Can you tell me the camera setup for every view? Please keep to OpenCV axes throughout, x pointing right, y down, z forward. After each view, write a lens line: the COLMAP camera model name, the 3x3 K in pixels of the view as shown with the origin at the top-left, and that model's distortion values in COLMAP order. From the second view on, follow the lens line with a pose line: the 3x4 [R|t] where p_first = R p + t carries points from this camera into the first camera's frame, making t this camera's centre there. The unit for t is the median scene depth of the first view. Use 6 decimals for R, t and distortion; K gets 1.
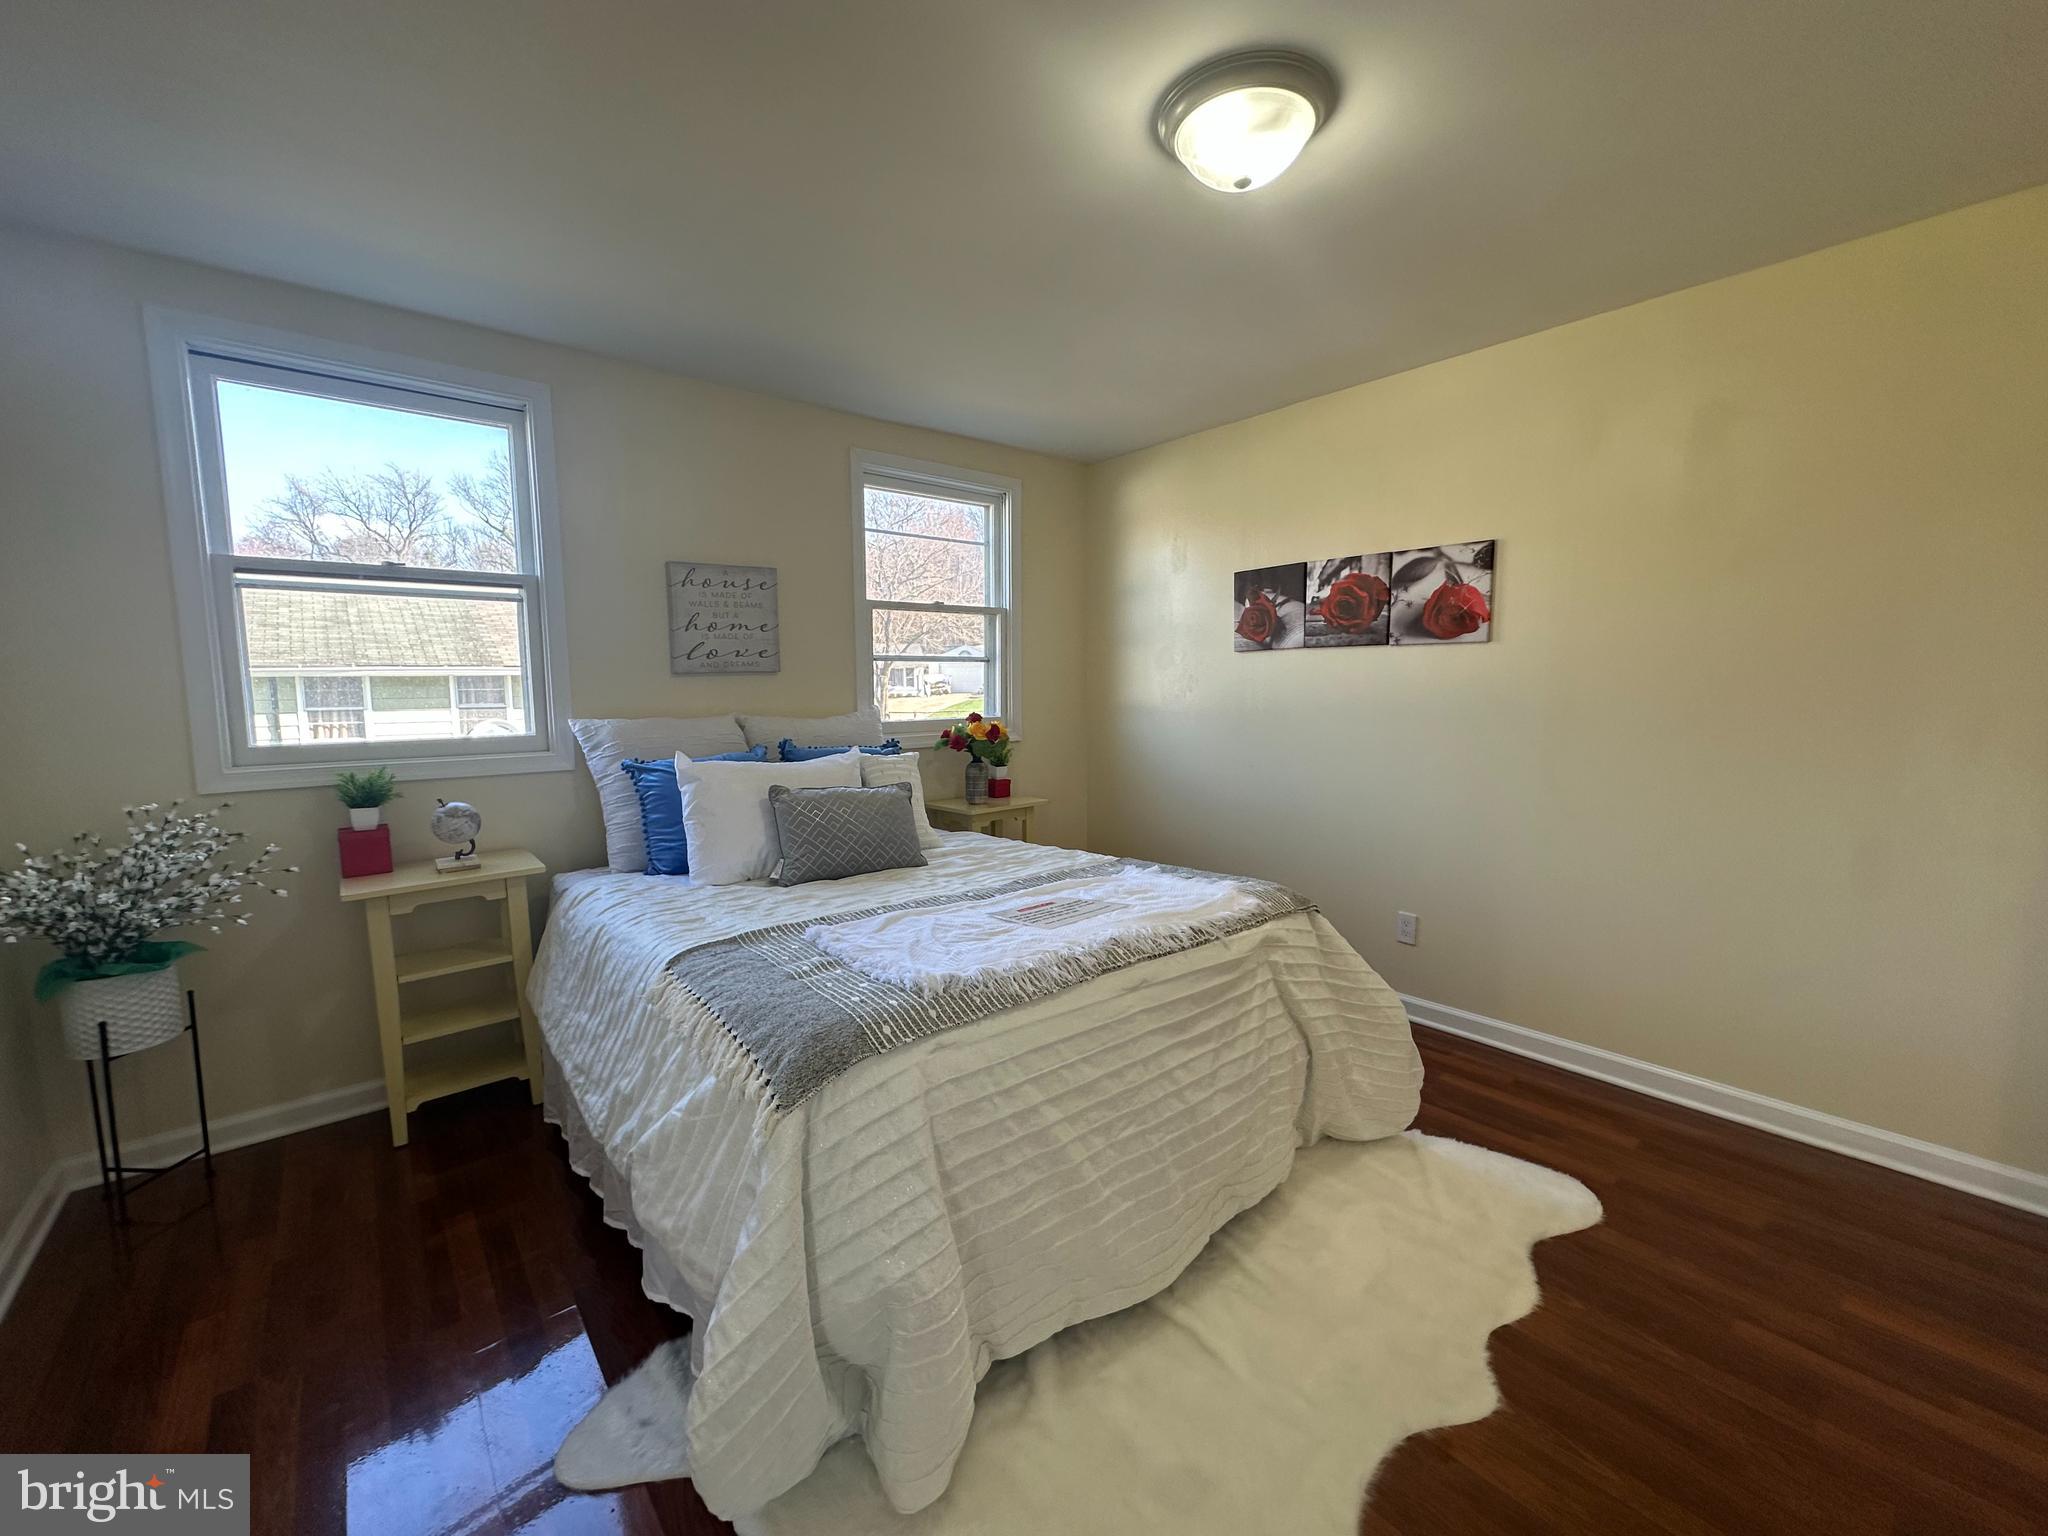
lens RADIAL K [[810.2, 0, 1021.6], [0, 810.2, 774.6], [0, 0, 1]] dist [-0.000235, 0.000474]
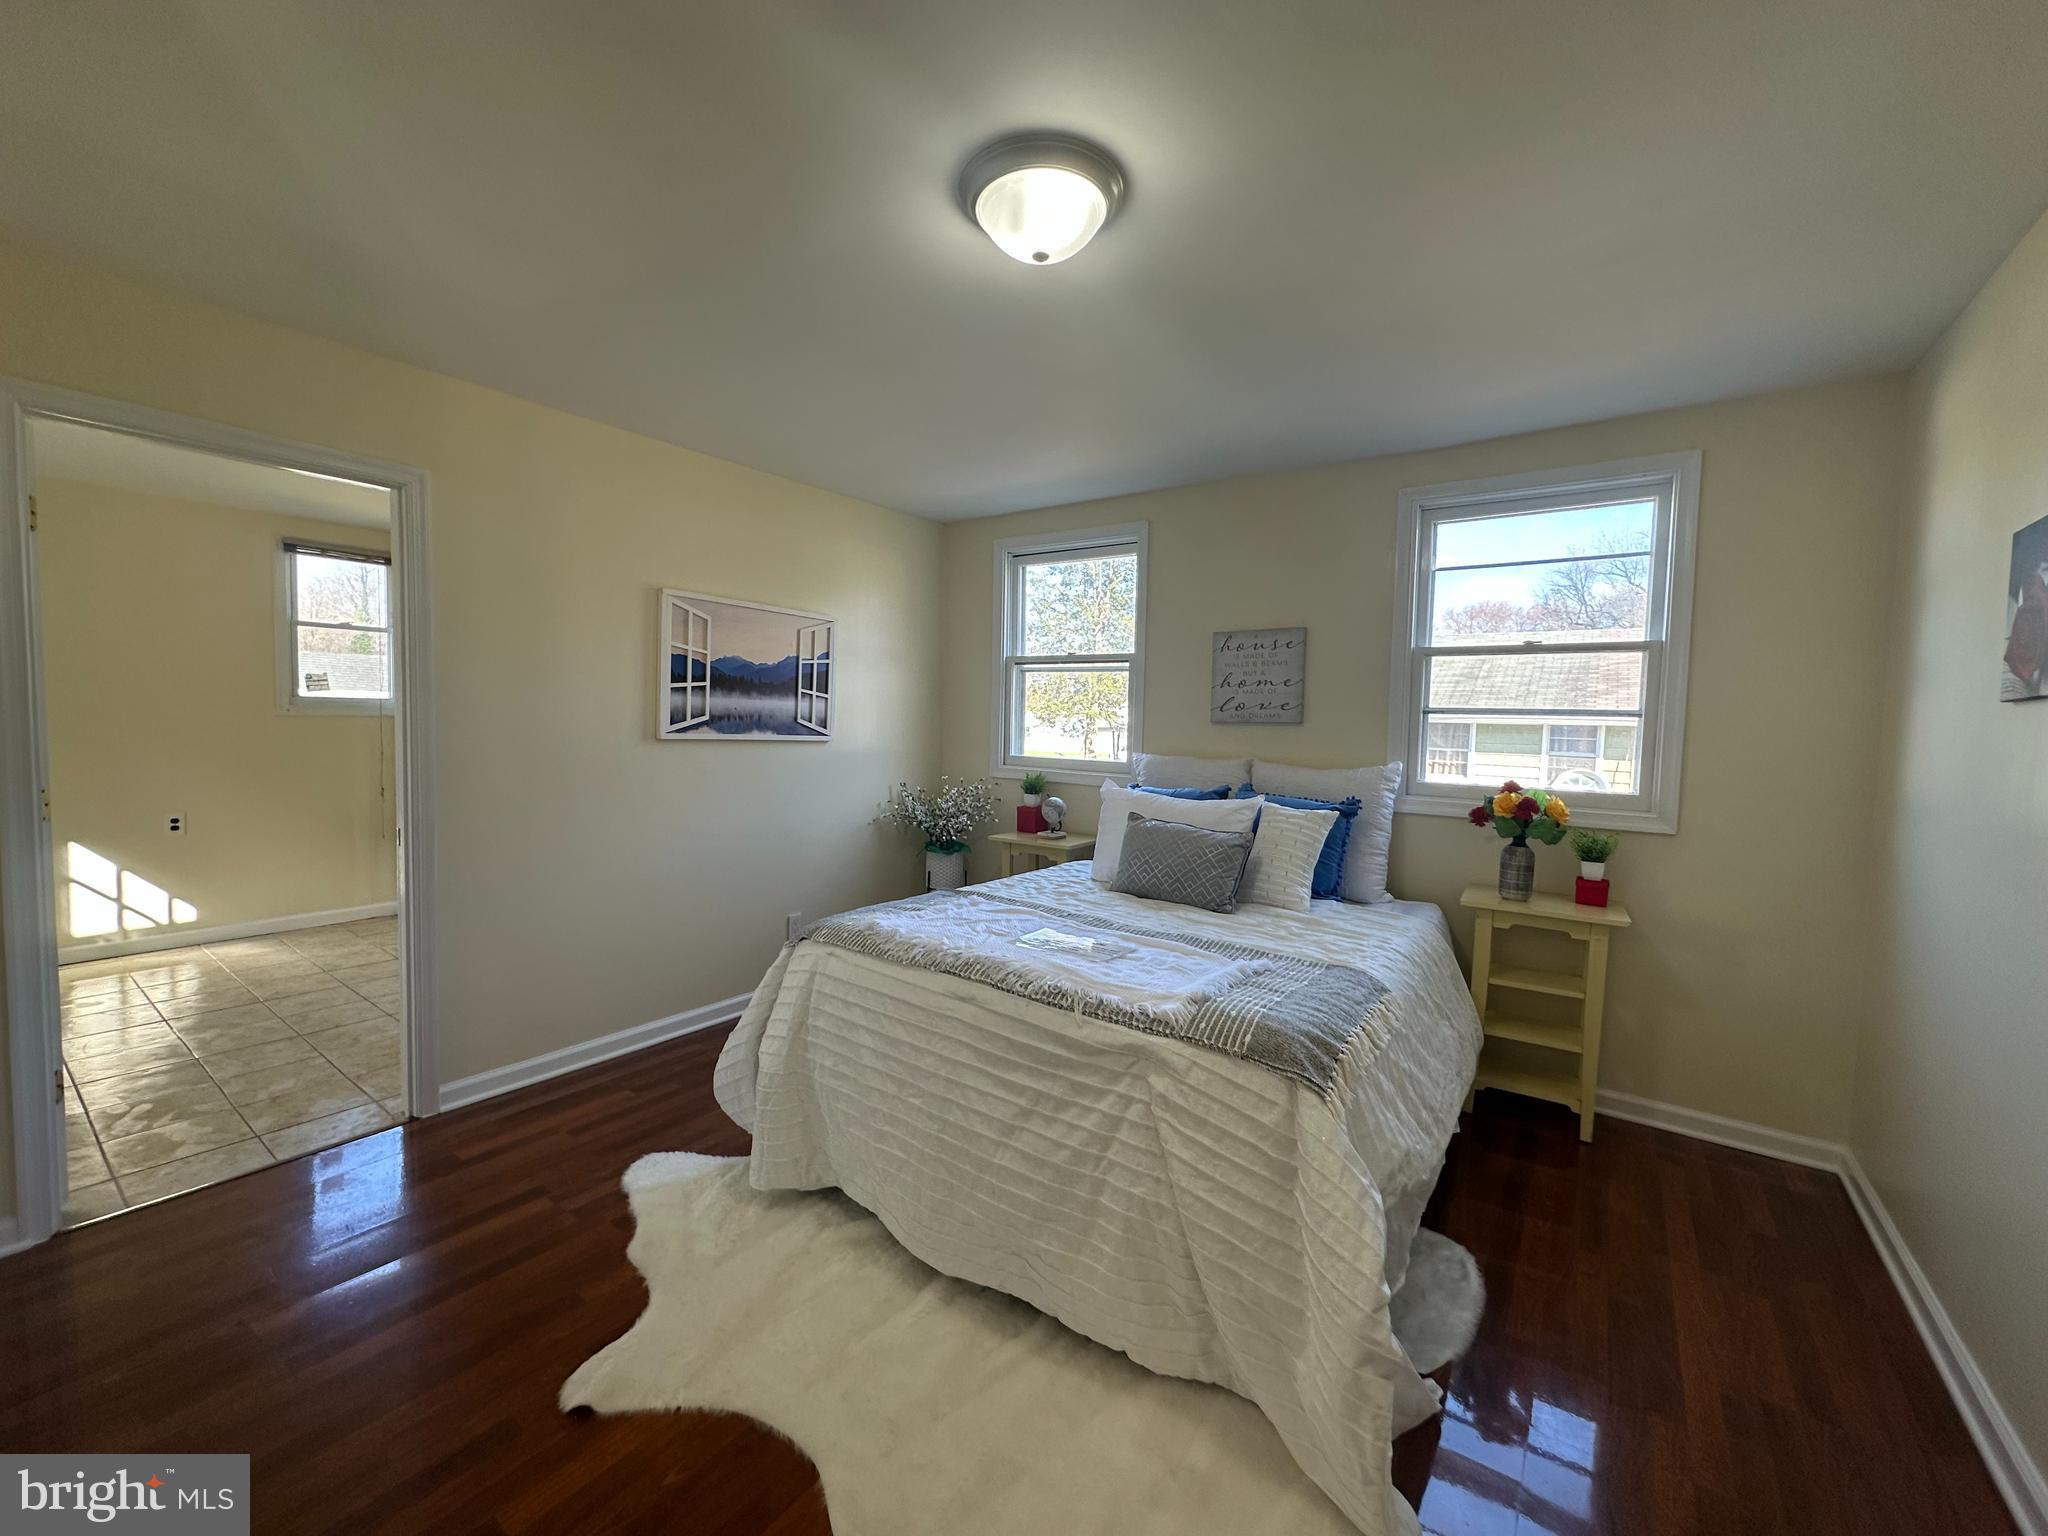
lens RADIAL K [[810.2, 0, 1021.6], [0, 810.2, 774.6], [0, 0, 1]] dist [-0.000235, 0.000474]
pose [[0.247276, 0.082090, -0.965461, 0.703497], [-0.139590, 0.989029, 0.048342, -0.066586], [0.958837, 0.122815, 0.256022, 0.423012]]
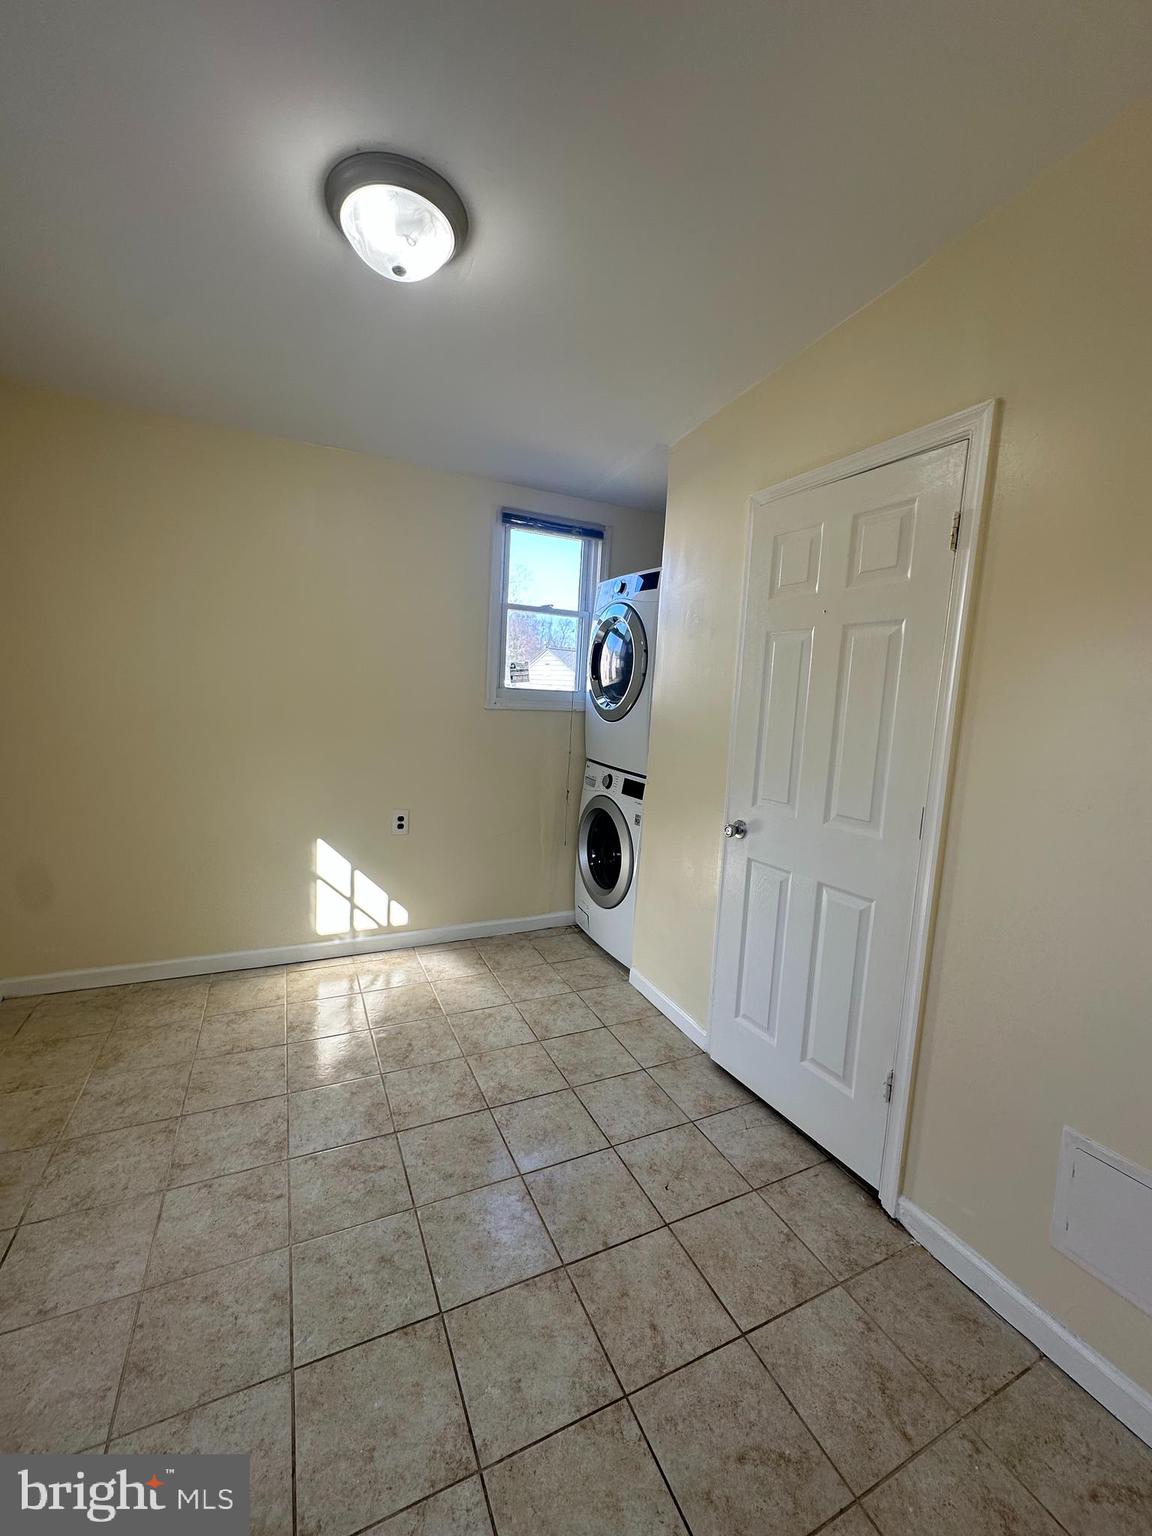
lens RADIAL K [[607.7, 0, 576.0], [0, 607.7, 768.0], [0, 0, 1]] dist [-0.000235, 0.000474]
pose [[-0.244194, 0.115375, -0.962838, -0.145784], [-0.163956, 0.973690, 0.158258, 0.000021], [0.955765, 0.196509, -0.218853, -0.142666]]
